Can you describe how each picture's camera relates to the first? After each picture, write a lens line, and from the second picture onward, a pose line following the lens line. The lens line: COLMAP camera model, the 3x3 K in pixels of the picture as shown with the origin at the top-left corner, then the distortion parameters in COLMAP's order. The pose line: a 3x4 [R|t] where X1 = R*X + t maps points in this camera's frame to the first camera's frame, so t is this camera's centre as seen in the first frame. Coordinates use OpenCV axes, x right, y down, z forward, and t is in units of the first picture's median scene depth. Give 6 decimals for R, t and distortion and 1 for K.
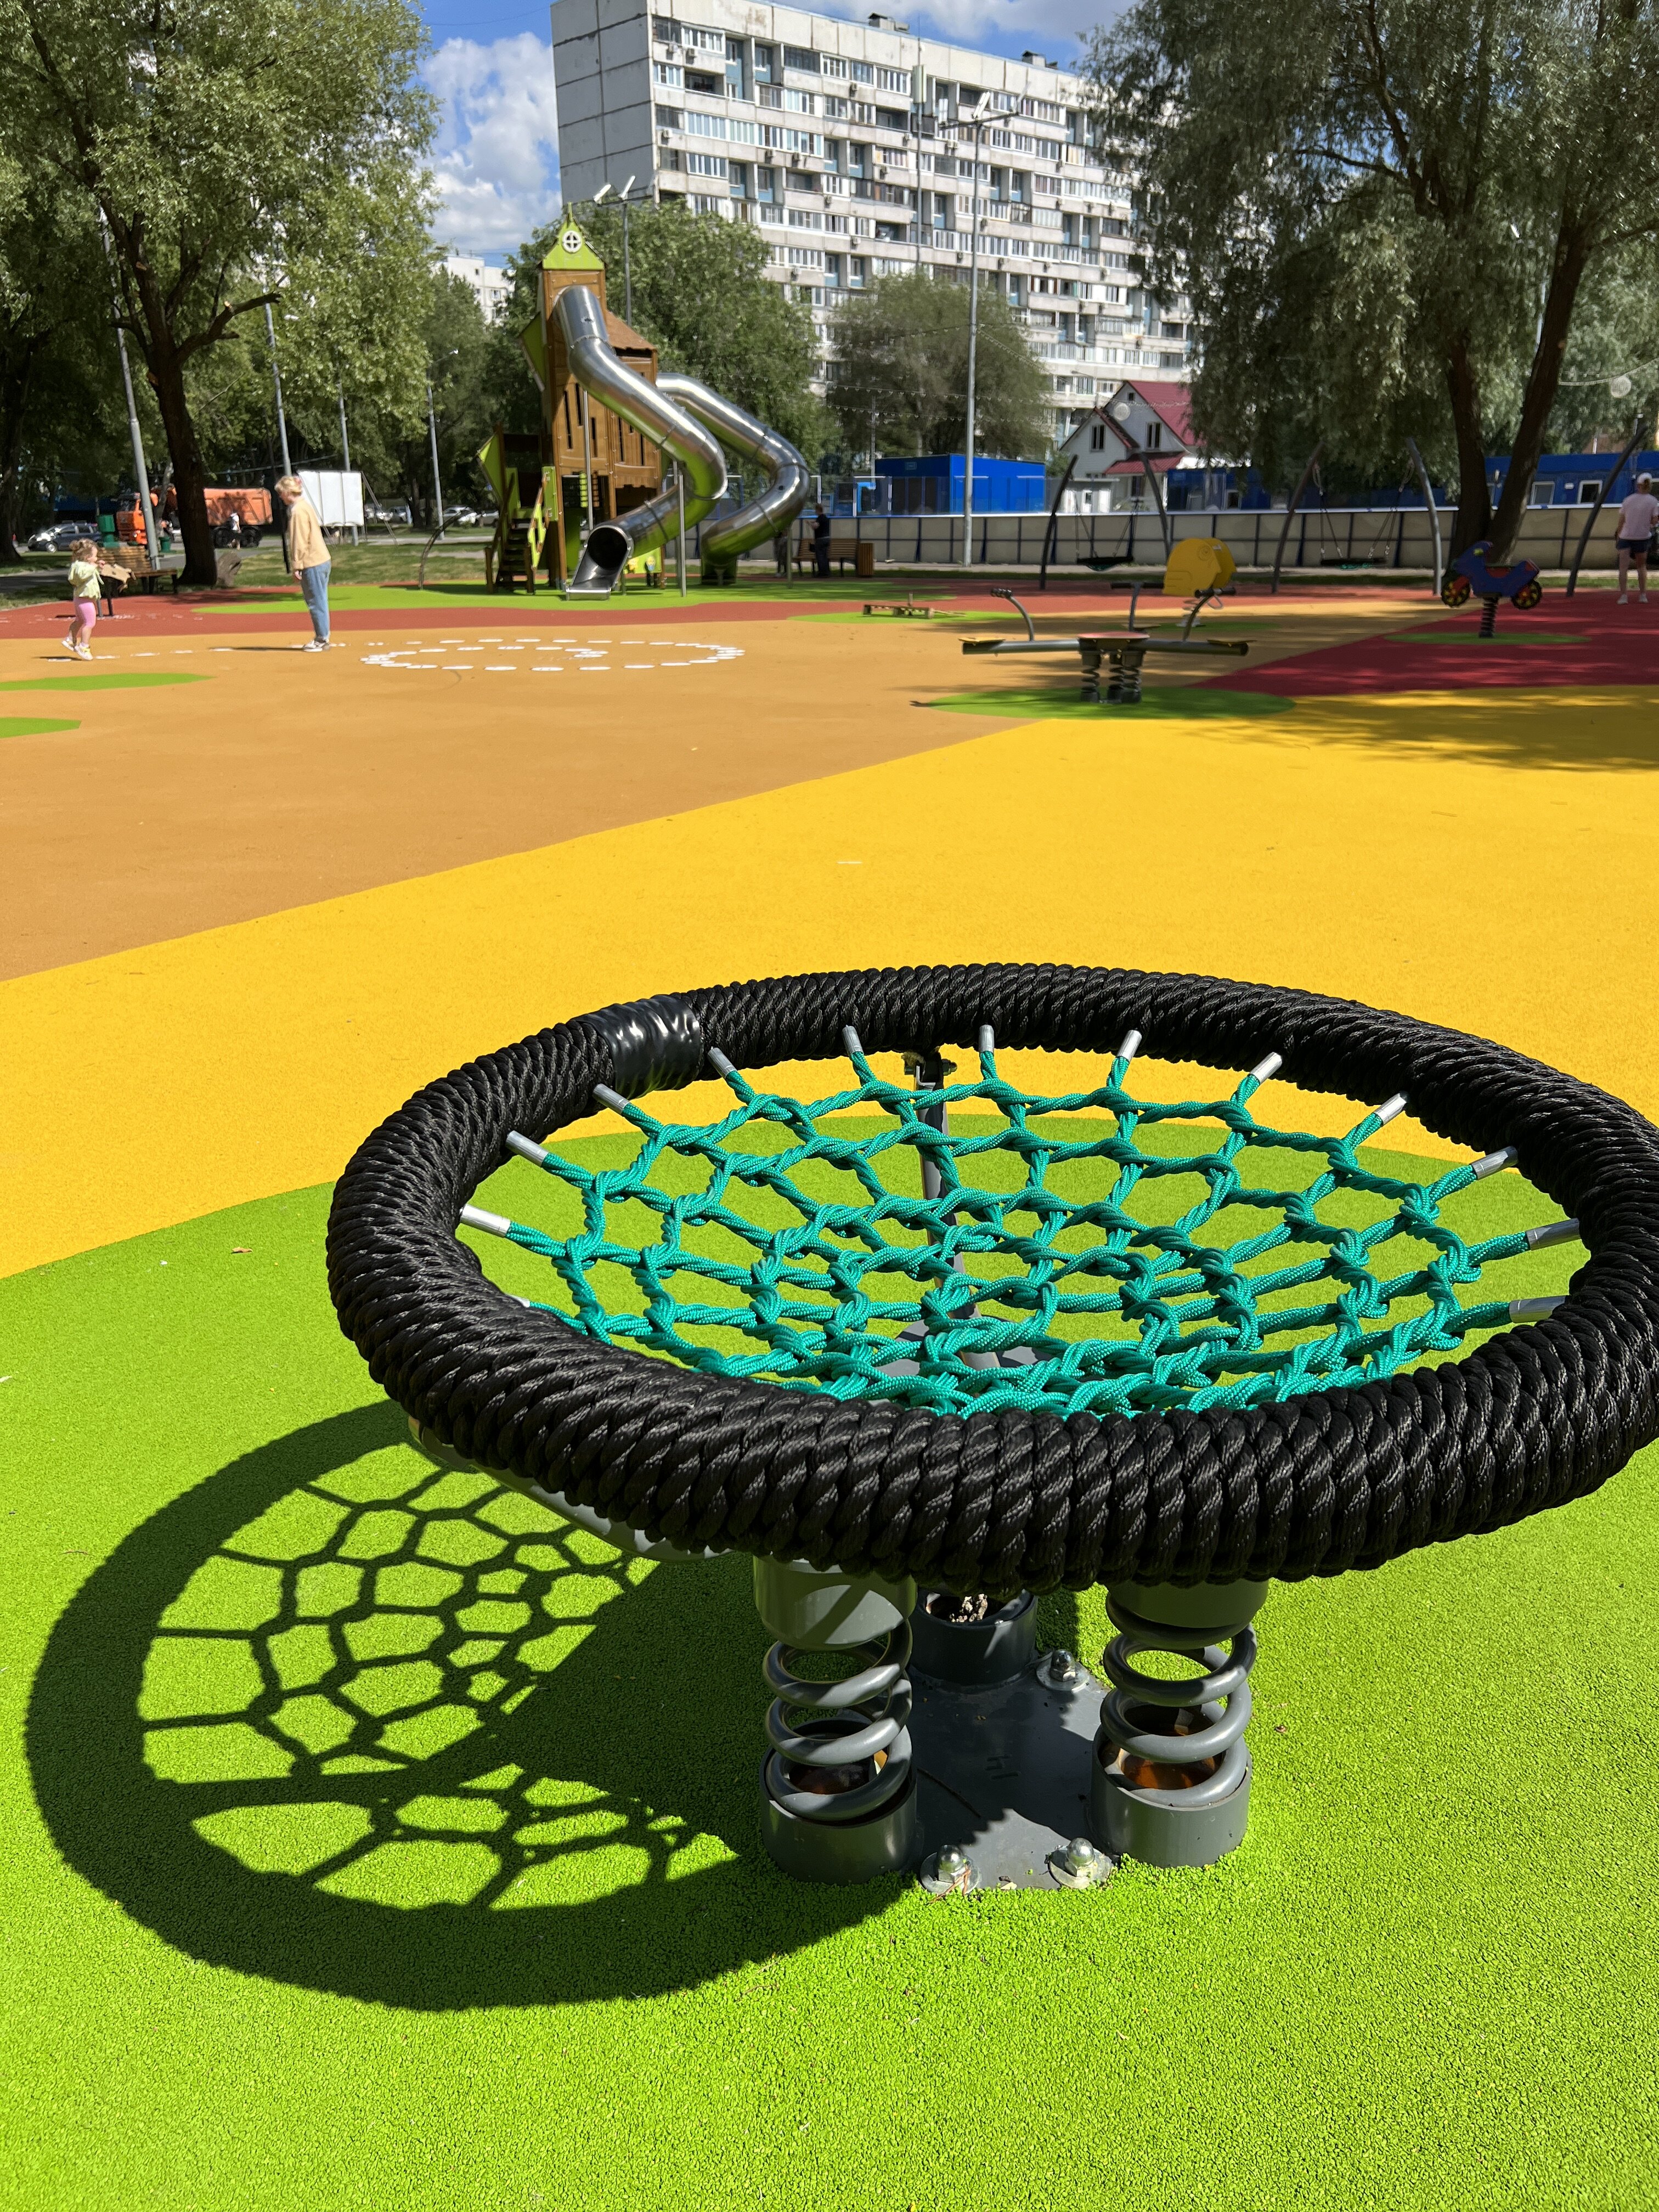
lens RADIAL K [[1669.7, 0, 837.1], [0, 1669.7, 1091.9], [0, 0, 1]] dist [0.047768, -0.051956]
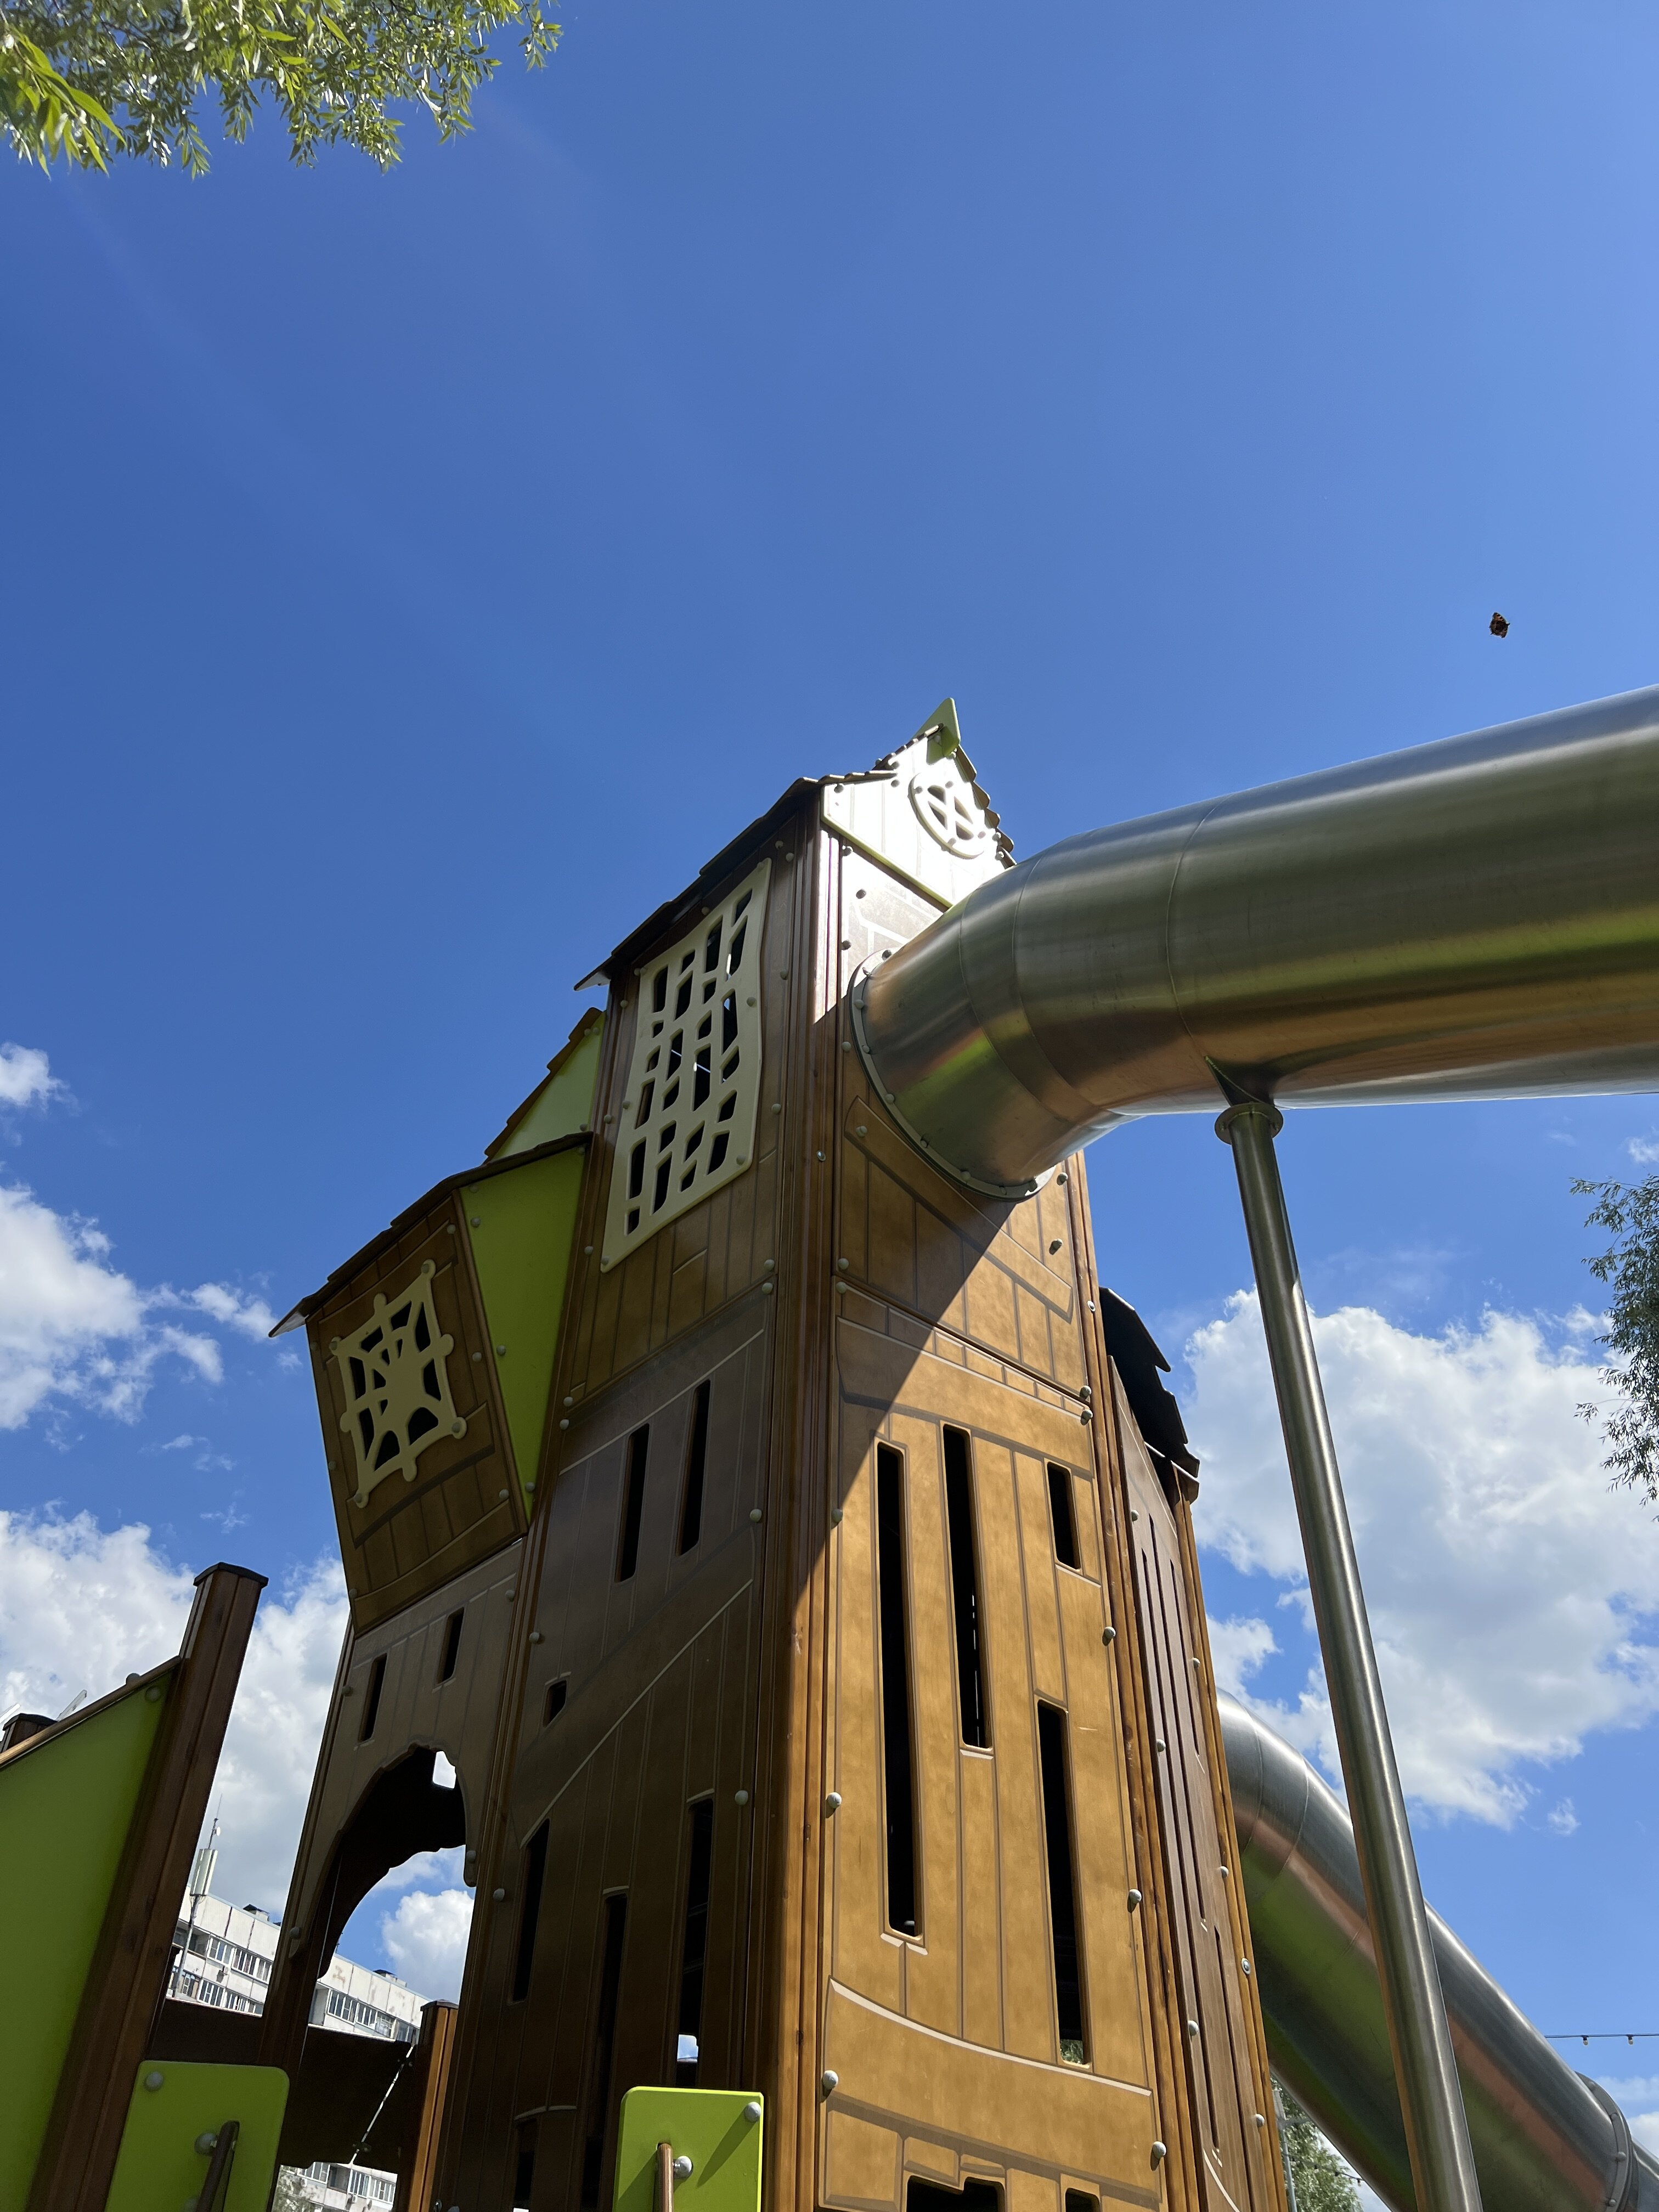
lens RADIAL K [[1669.7, 0, 838.5], [0, 1669.7, 1075.3], [0, 0, 1]] dist [0.047768, -0.051956]
pose [[0.890354, 0.318119, 0.325684, -0.047524], [0.127193, 0.513068, -0.848872, -0.072540], [-0.437140, 0.797221, 0.416350, 0.205964]]
